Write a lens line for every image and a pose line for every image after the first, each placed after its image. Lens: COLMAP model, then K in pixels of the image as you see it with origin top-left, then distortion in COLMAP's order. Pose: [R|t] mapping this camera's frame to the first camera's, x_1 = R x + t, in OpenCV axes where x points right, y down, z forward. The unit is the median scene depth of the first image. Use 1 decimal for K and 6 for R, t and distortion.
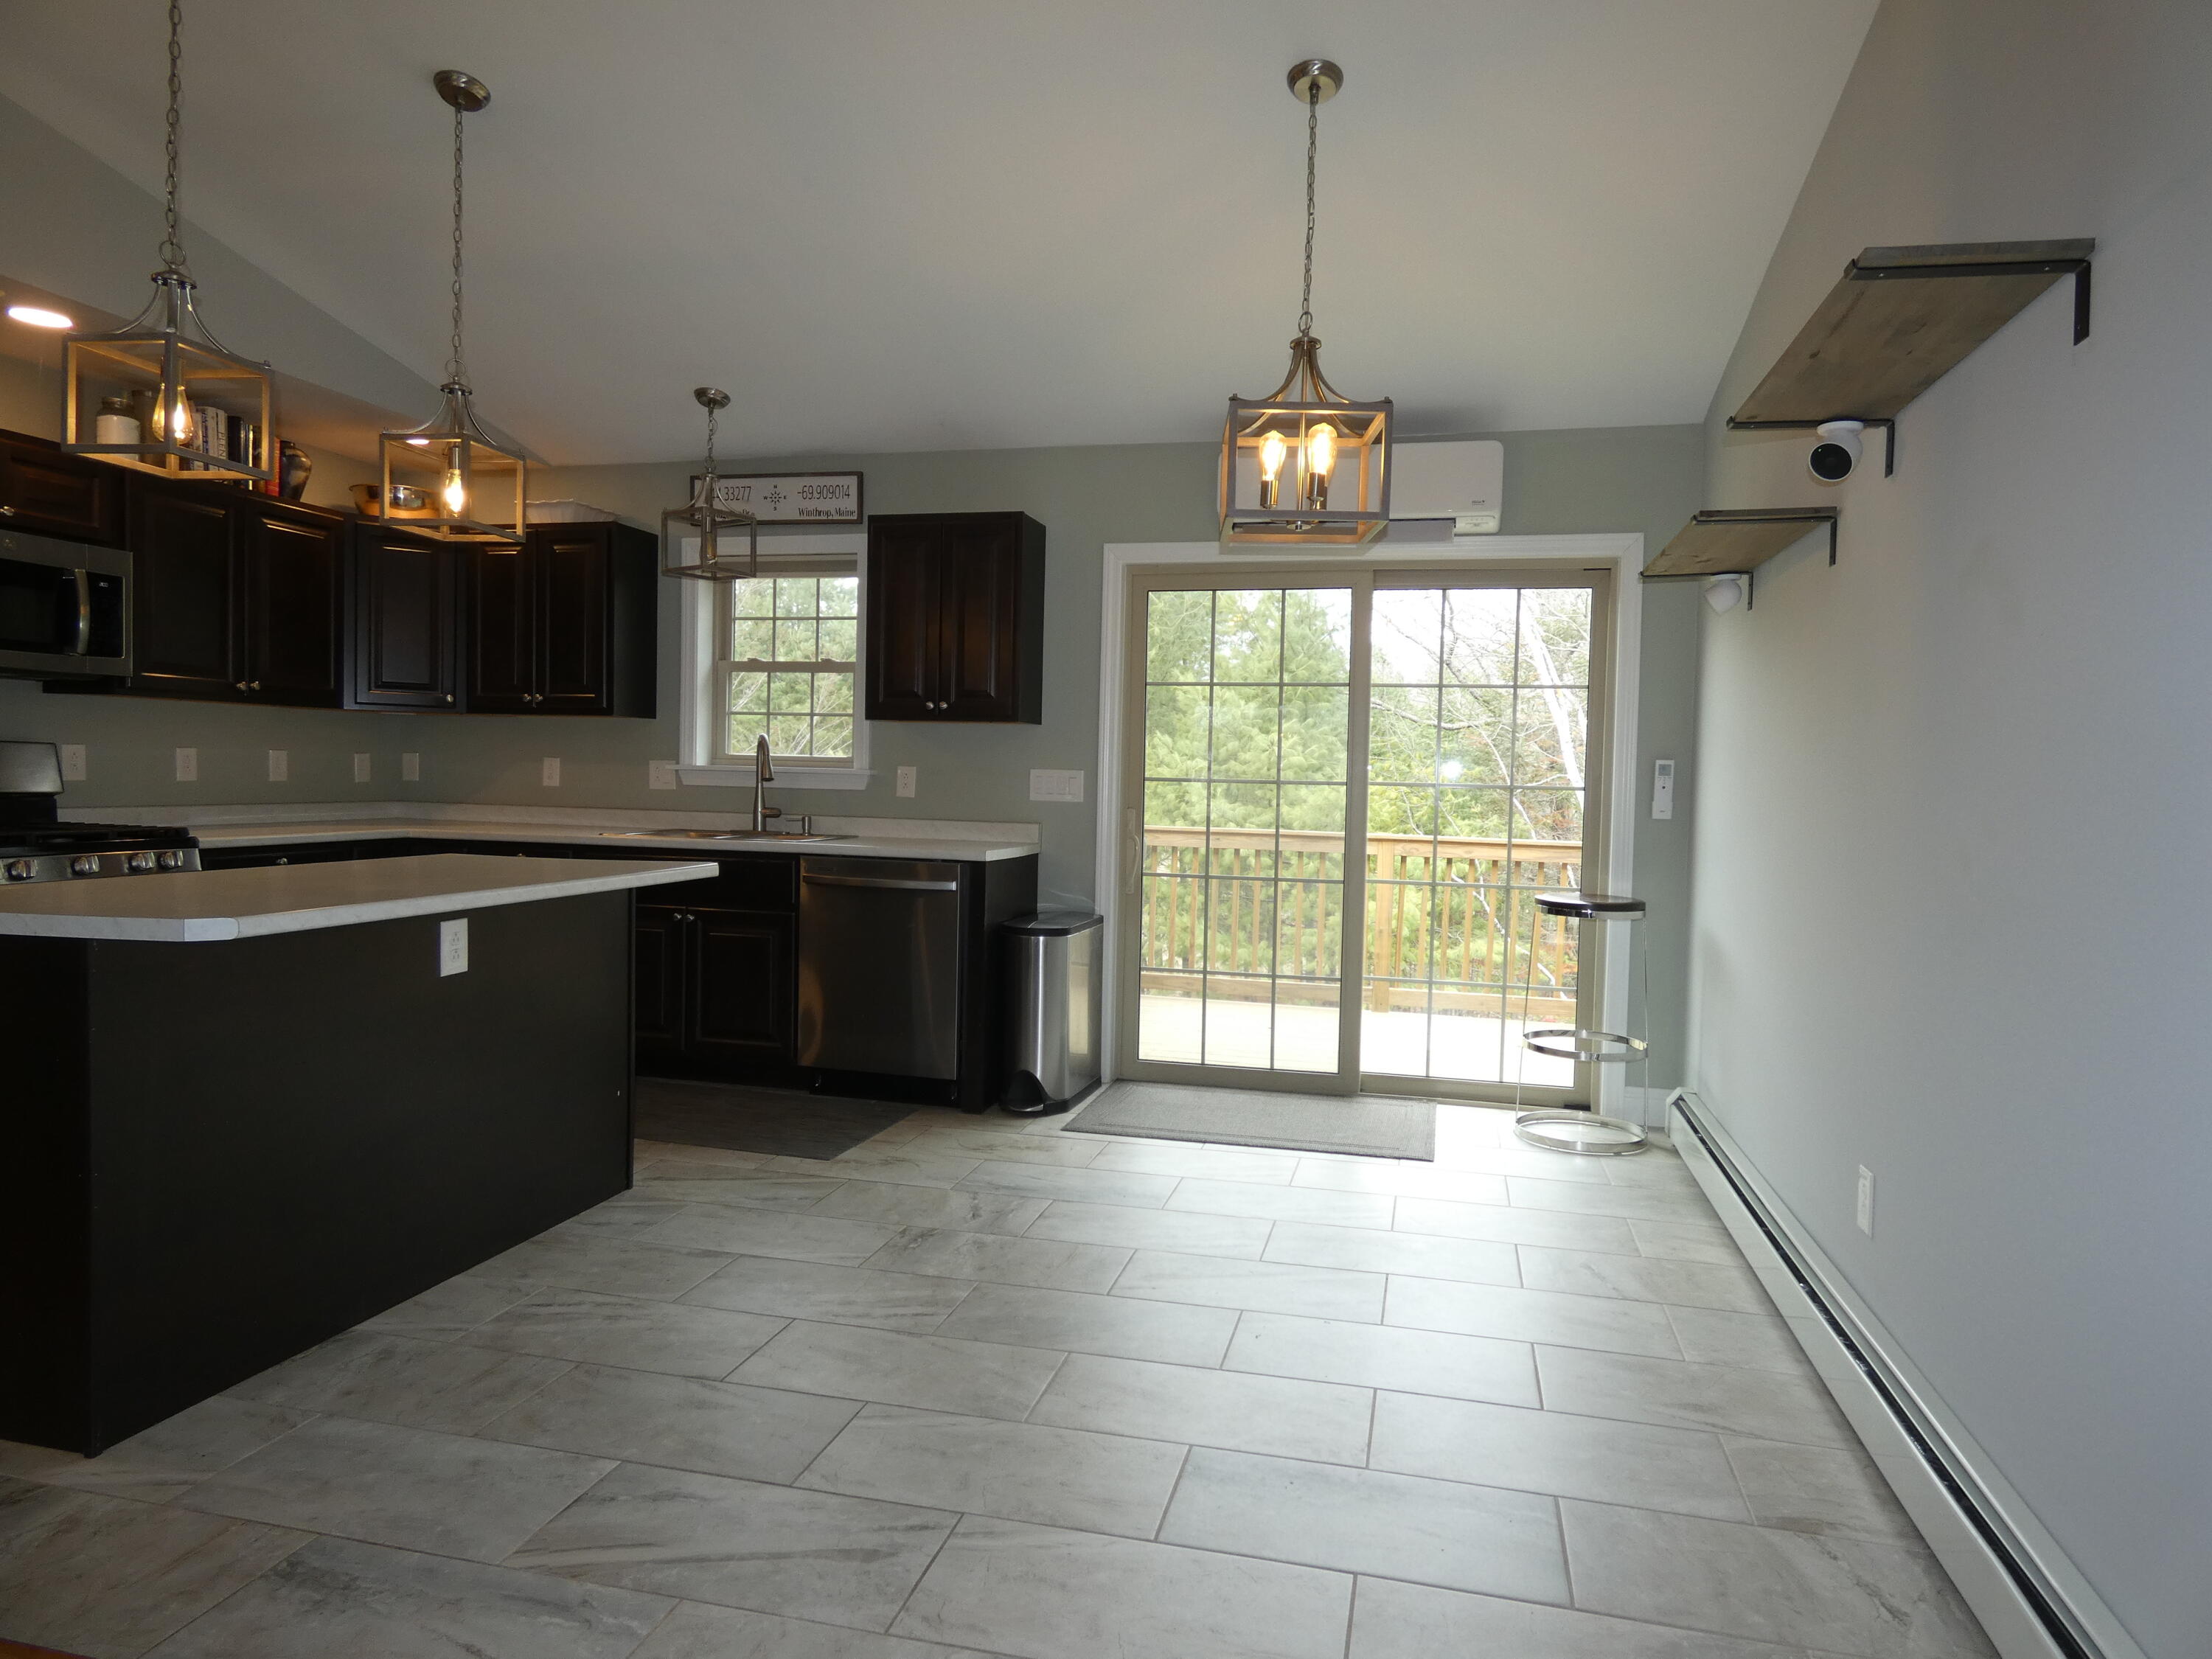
lens RADIAL K [[1329.4, 0, 1116.8], [0, 1329.4, 834.7], [0, 0, 1]] dist [-0.008478, 0.009037]
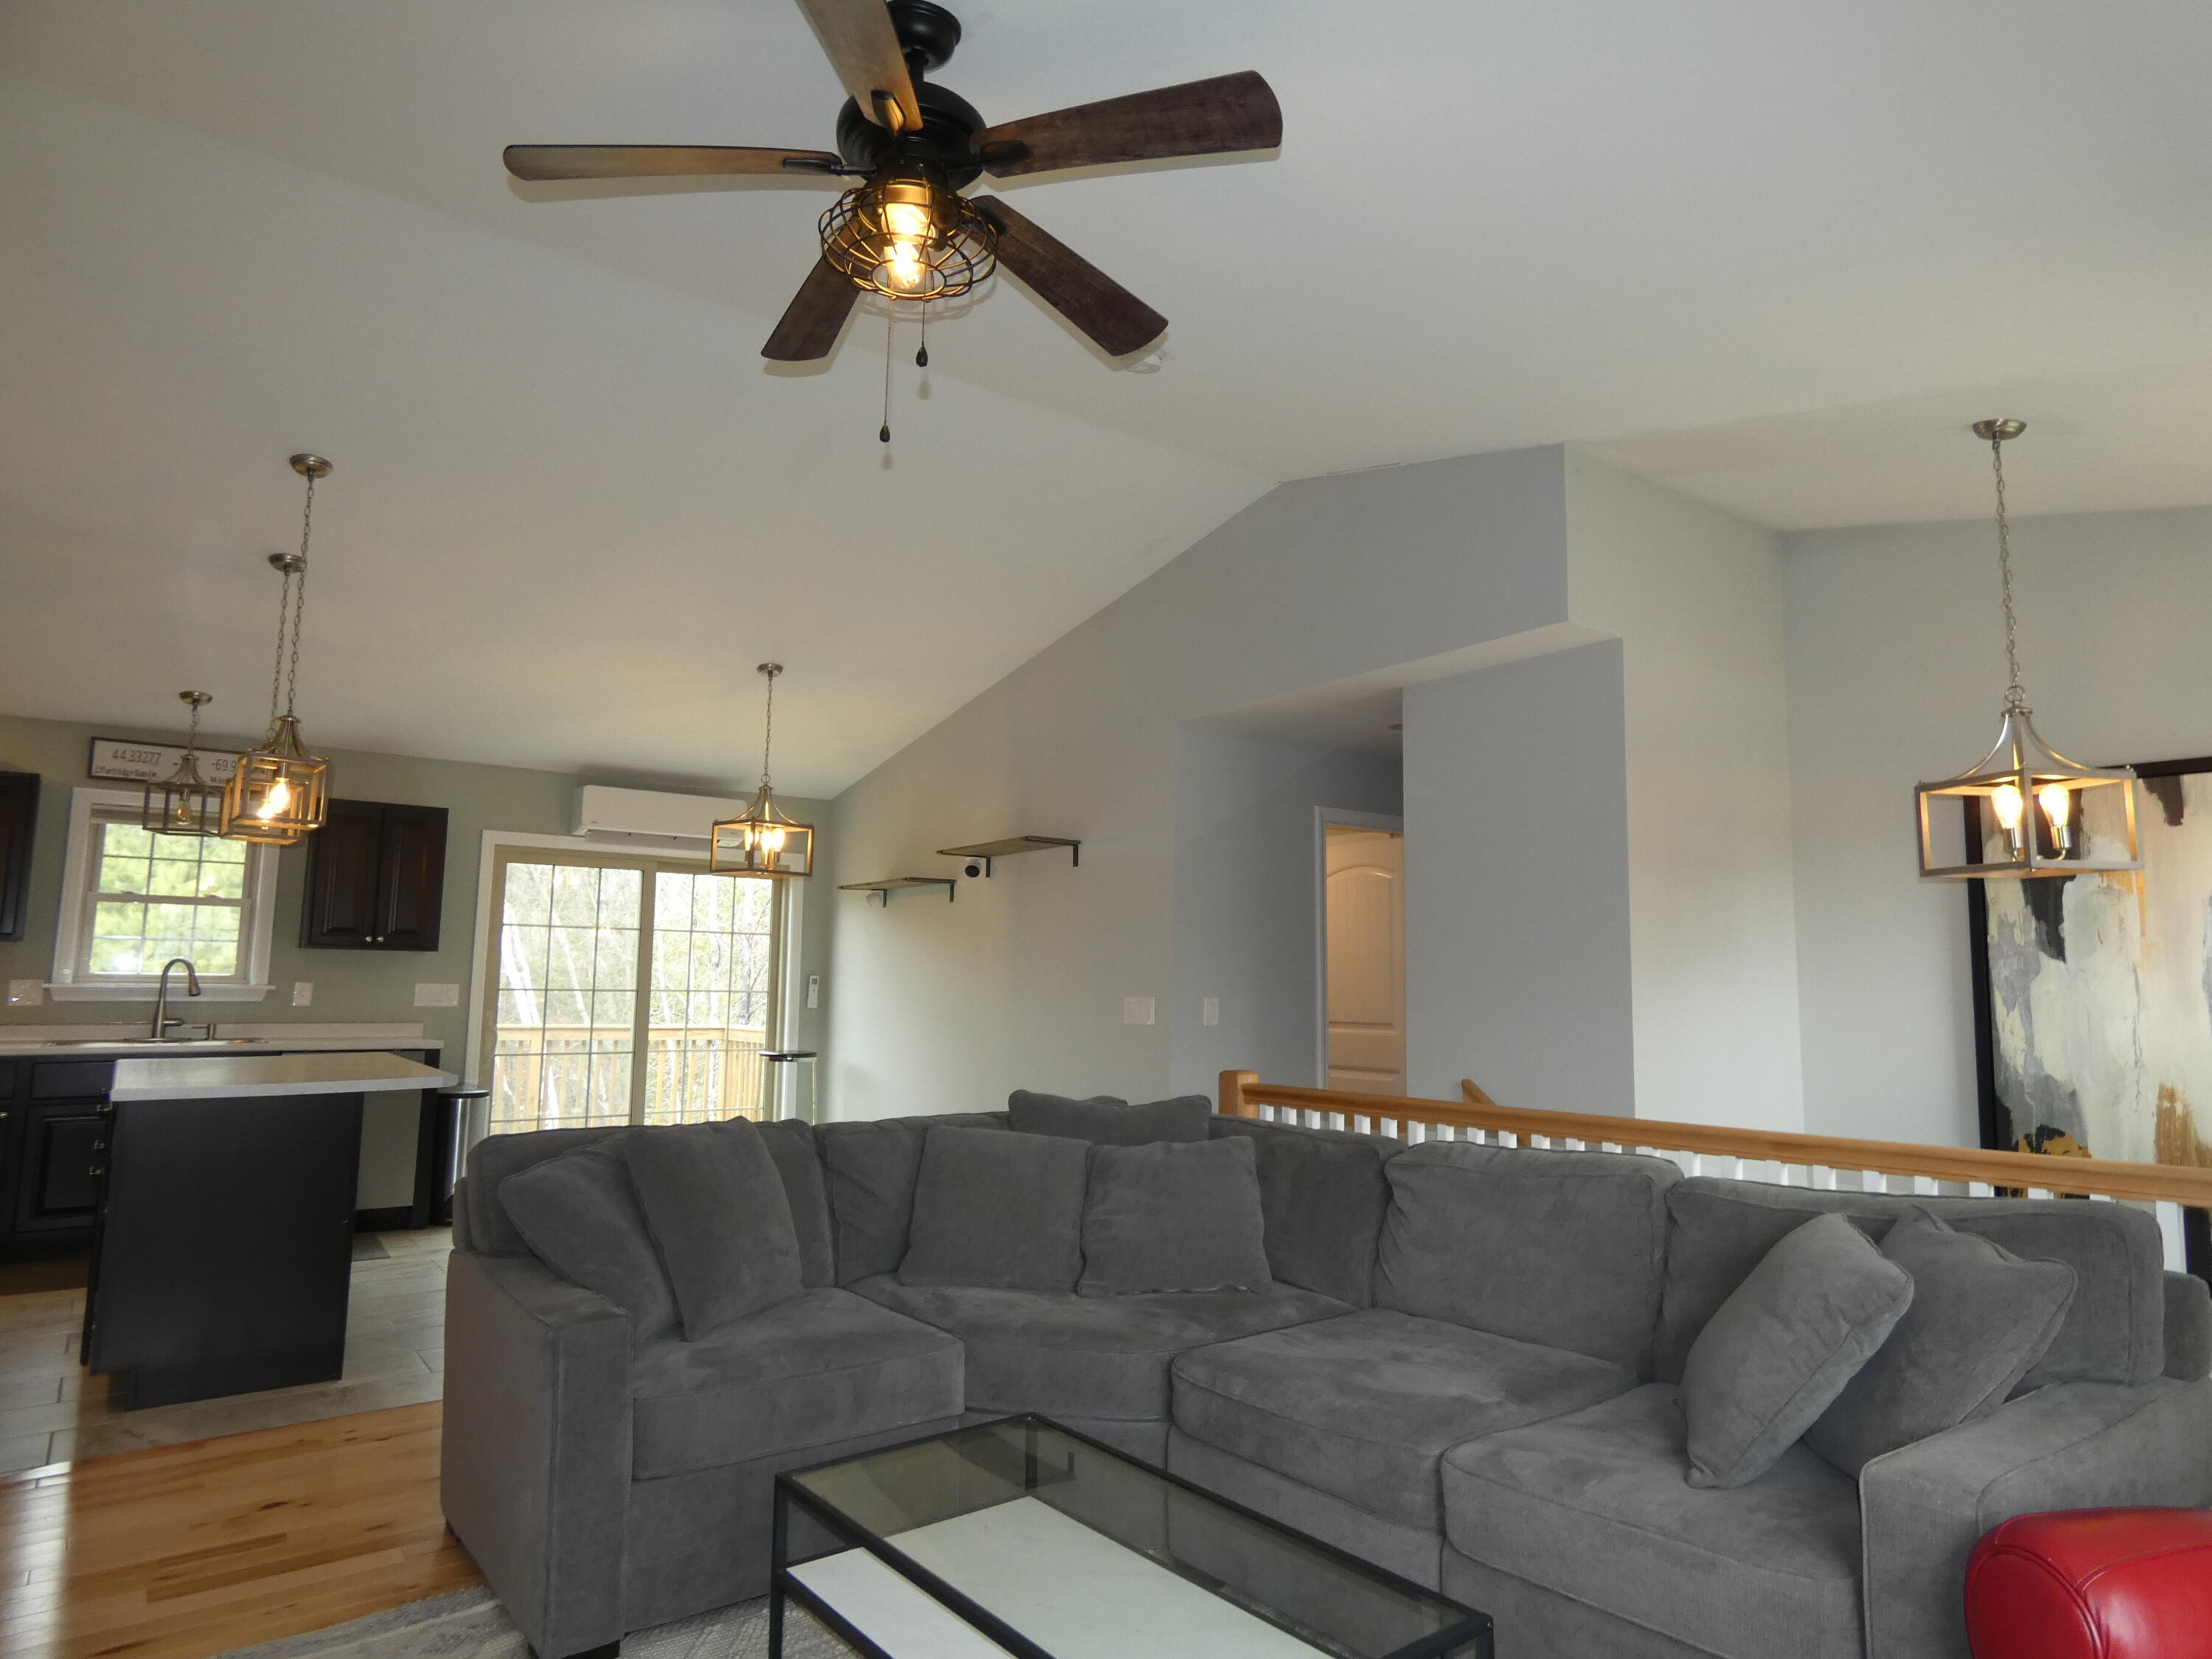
lens RADIAL K [[1329.4, 0, 1152.8], [0, 1329.4, 822.4], [0, 0, 1]] dist [-0.008478, 0.009037]
pose [[0.617480, 0.080755, 0.782430, -0.865361], [0.036463, 0.990708, -0.131027, -0.007683], [-0.785741, 0.109436, 0.608798, -0.596292]]
